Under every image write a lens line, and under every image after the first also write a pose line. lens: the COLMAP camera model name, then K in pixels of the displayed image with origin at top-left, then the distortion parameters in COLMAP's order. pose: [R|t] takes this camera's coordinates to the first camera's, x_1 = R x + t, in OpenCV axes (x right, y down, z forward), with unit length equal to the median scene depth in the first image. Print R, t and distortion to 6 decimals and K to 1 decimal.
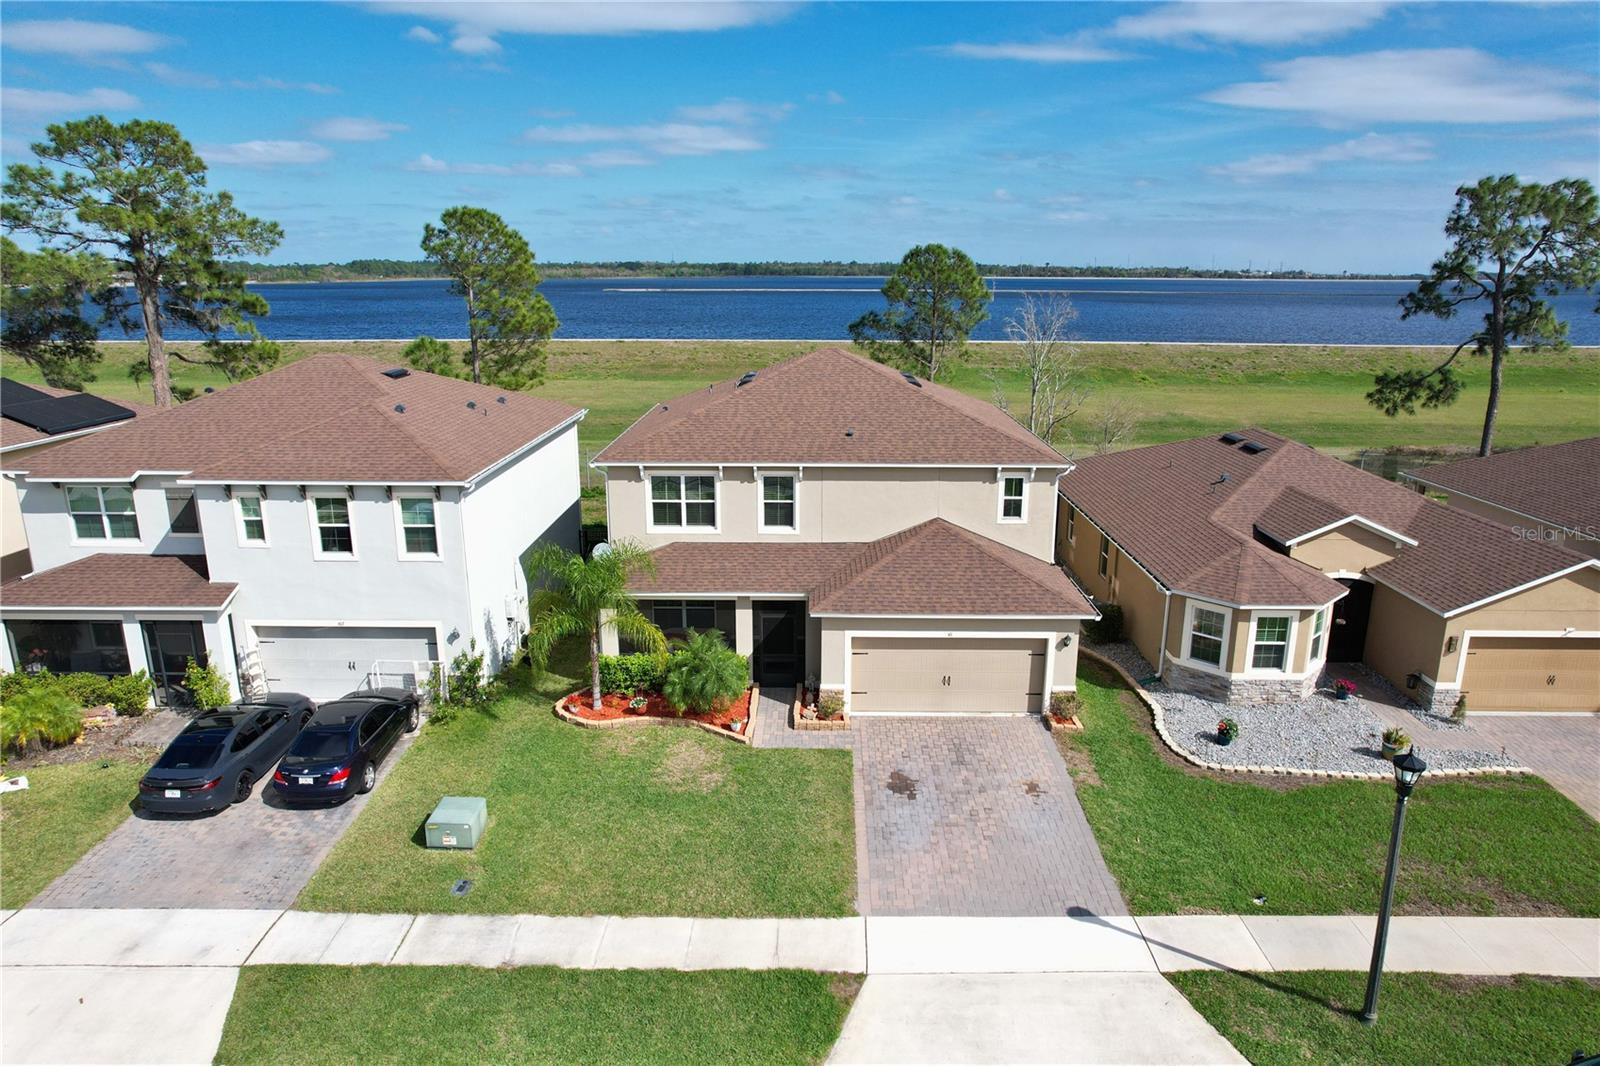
lens RADIAL K [[1019.2, 0, 803.7], [0, 1019.2, 541.5], [0, 0, 1]] dist [-0.076198, 0.071628]
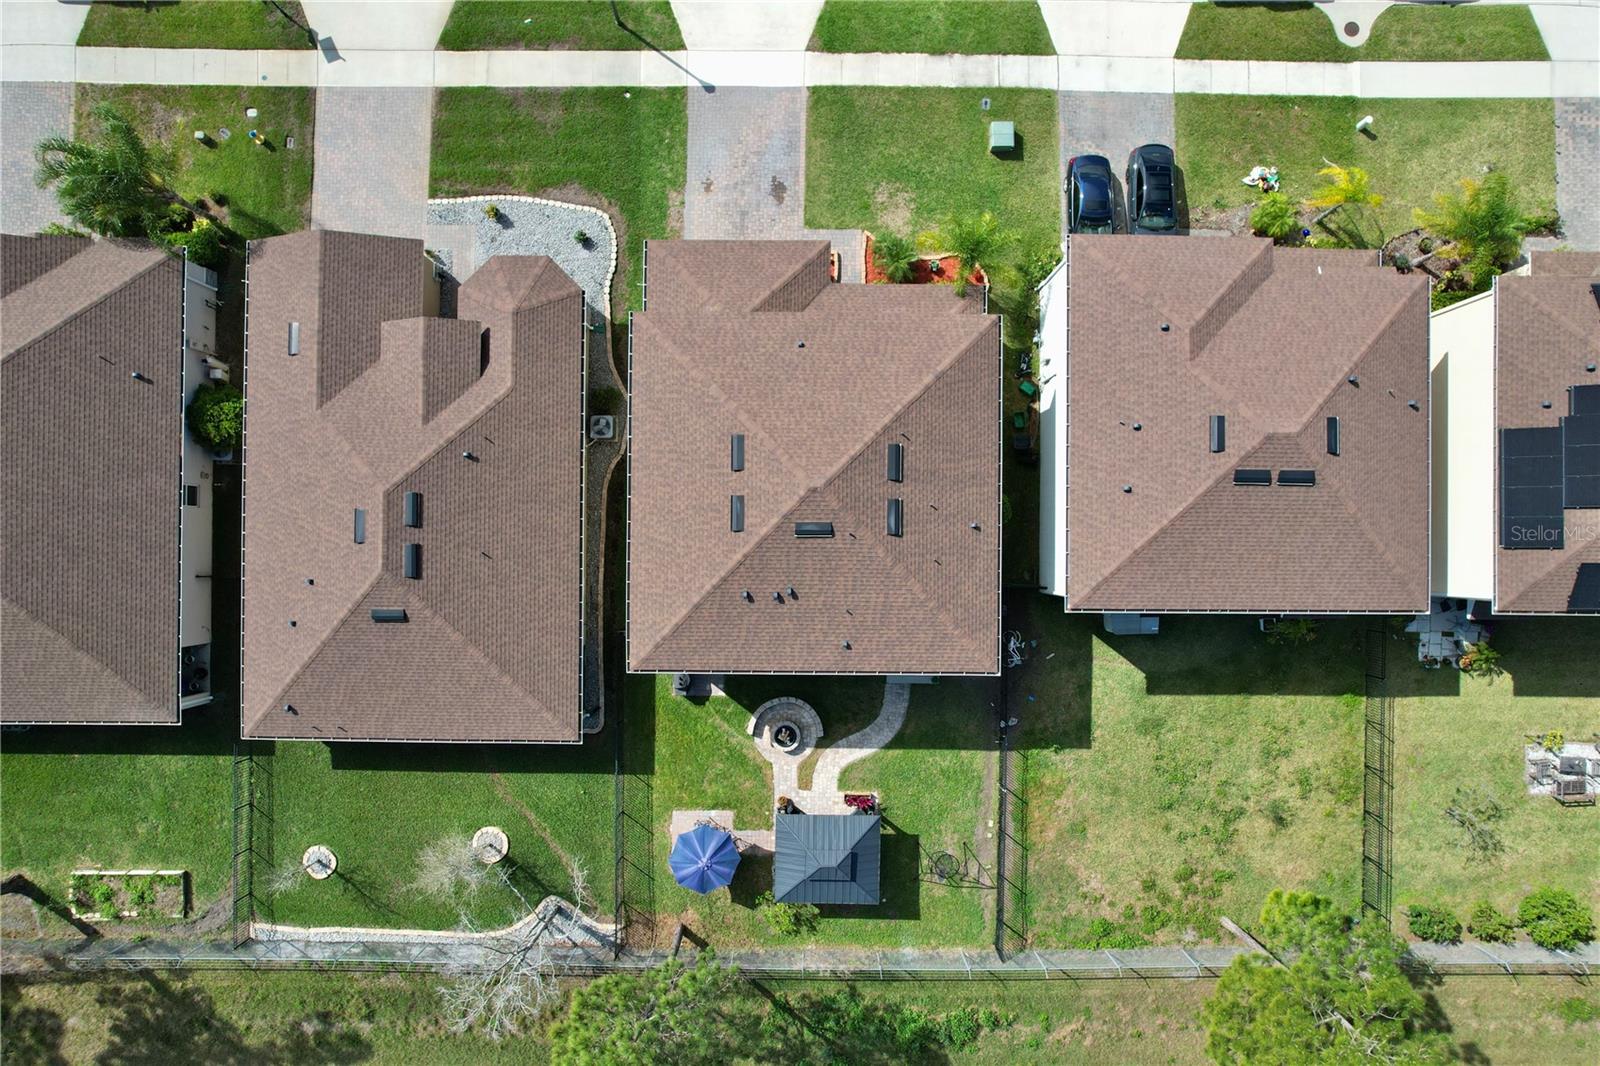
lens RADIAL K [[1012.7, 0, 803.5], [0, 1012.7, 544.5], [0, 0, 1]] dist [-0.043126, 0.000104]
pose [[-0.999973, 0.004732, -0.005616, 0.057527], [-0.006628, -0.252291, 0.967629, -1.527017], [0.003162, 0.967640, 0.252316, 1.040788]]
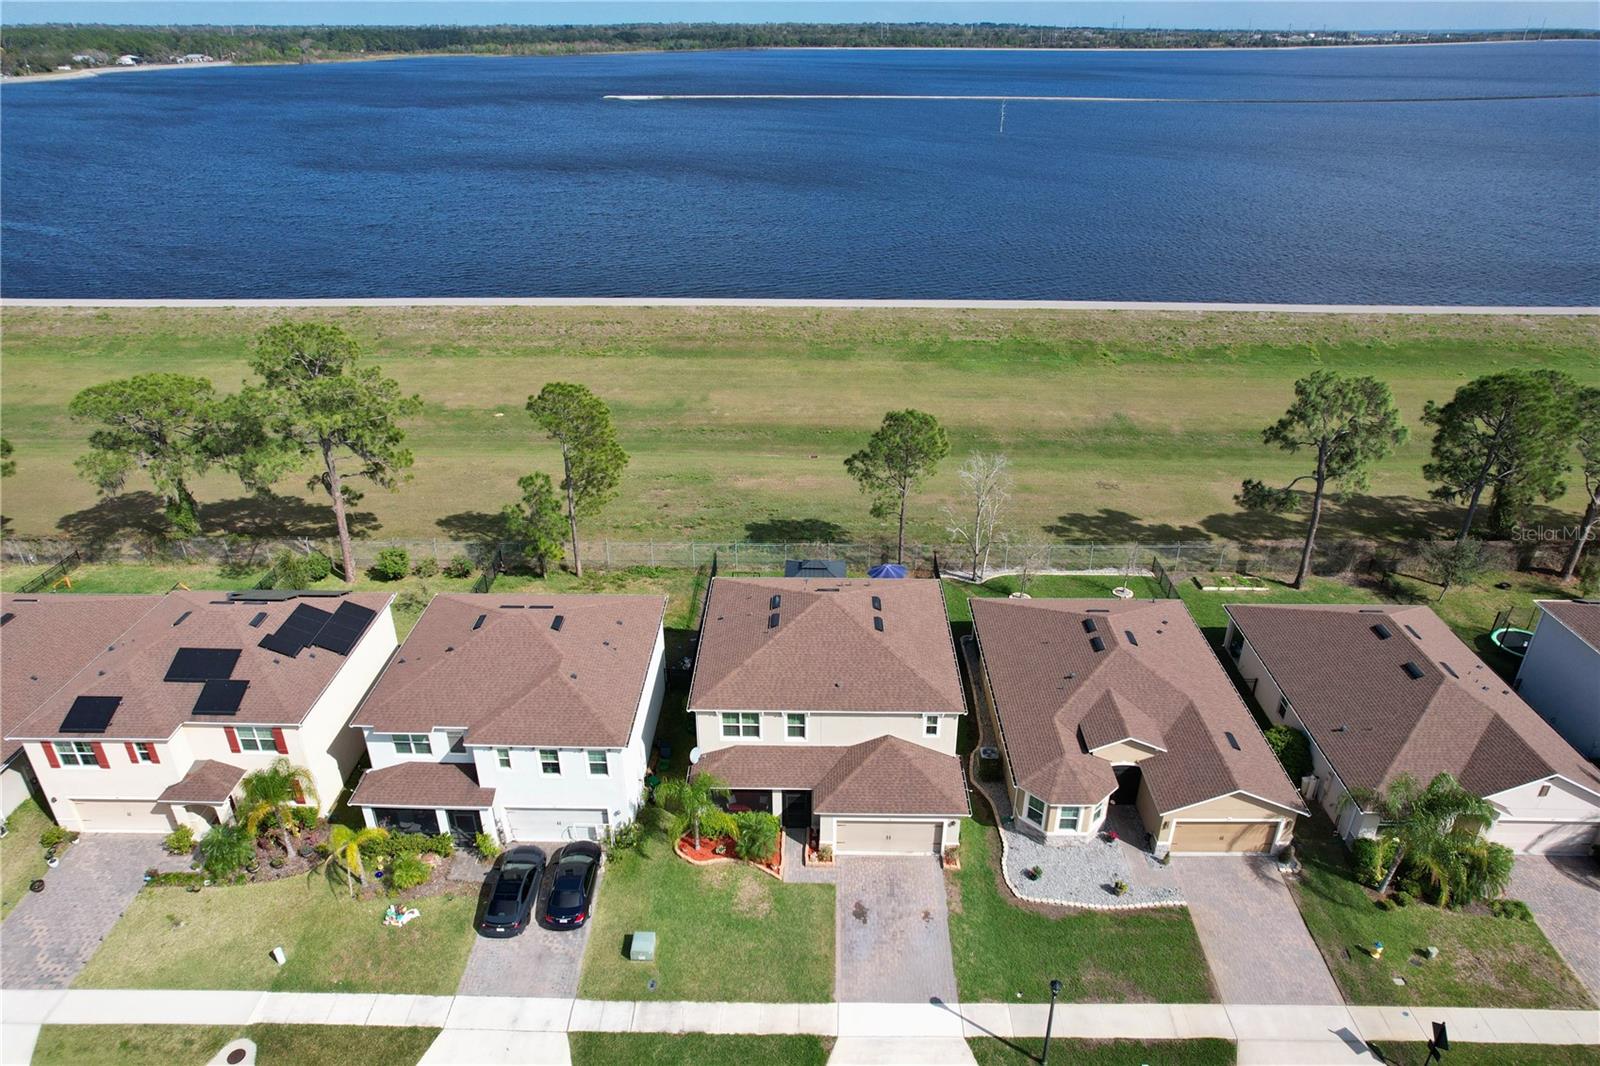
lens RADIAL K [[1012.7, 0, 803.5], [0, 1012.7, 544.5], [0, 0, 1]] dist [-0.043126, 0.000104]
pose [[0.999984, 0.001205, -0.005482, -0.003354], [0.000003, 0.976579, 0.215157, -0.787971], [0.005613, -0.215154, 0.976564, -0.679549]]
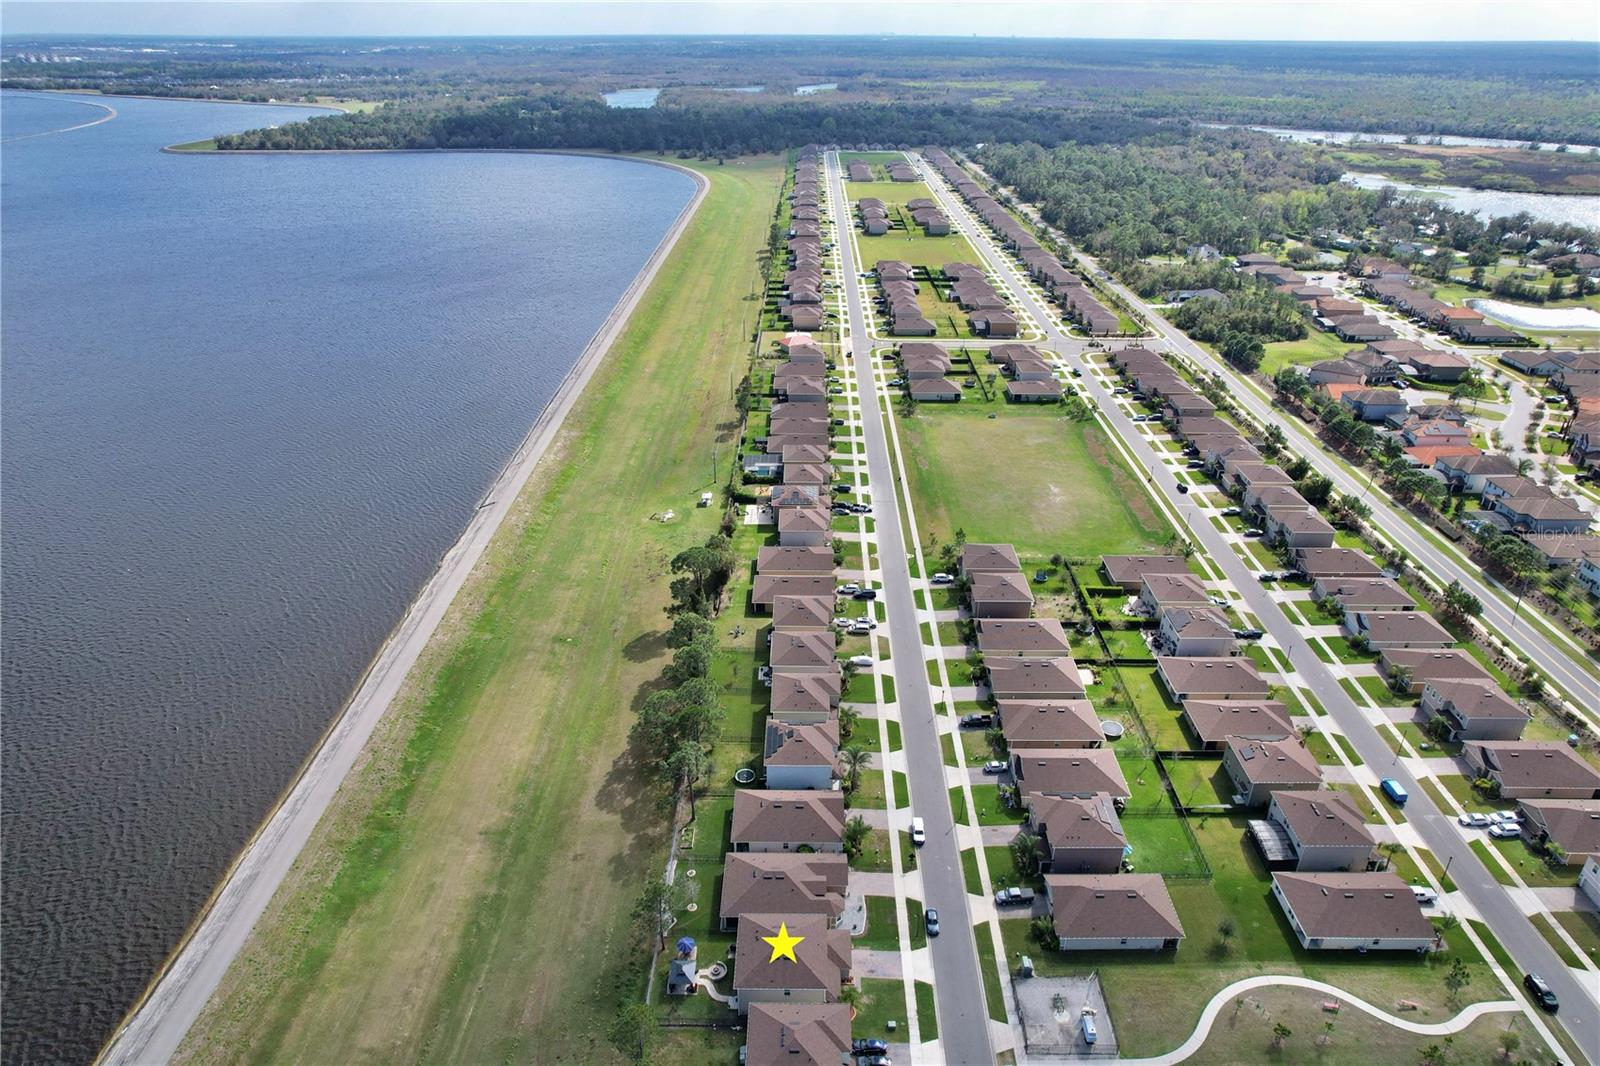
lens RADIAL K [[1019.2, 0, 803.7], [0, 1019.2, 541.5], [0, 0, 1]] dist [-0.076198, 0.071628]
pose [[-0.004934, -0.449791, 0.893120, -3.949520], [0.255932, 0.862817, 0.435943, -4.514494], [-0.966682, 0.230729, 0.110859, 0.066101]]
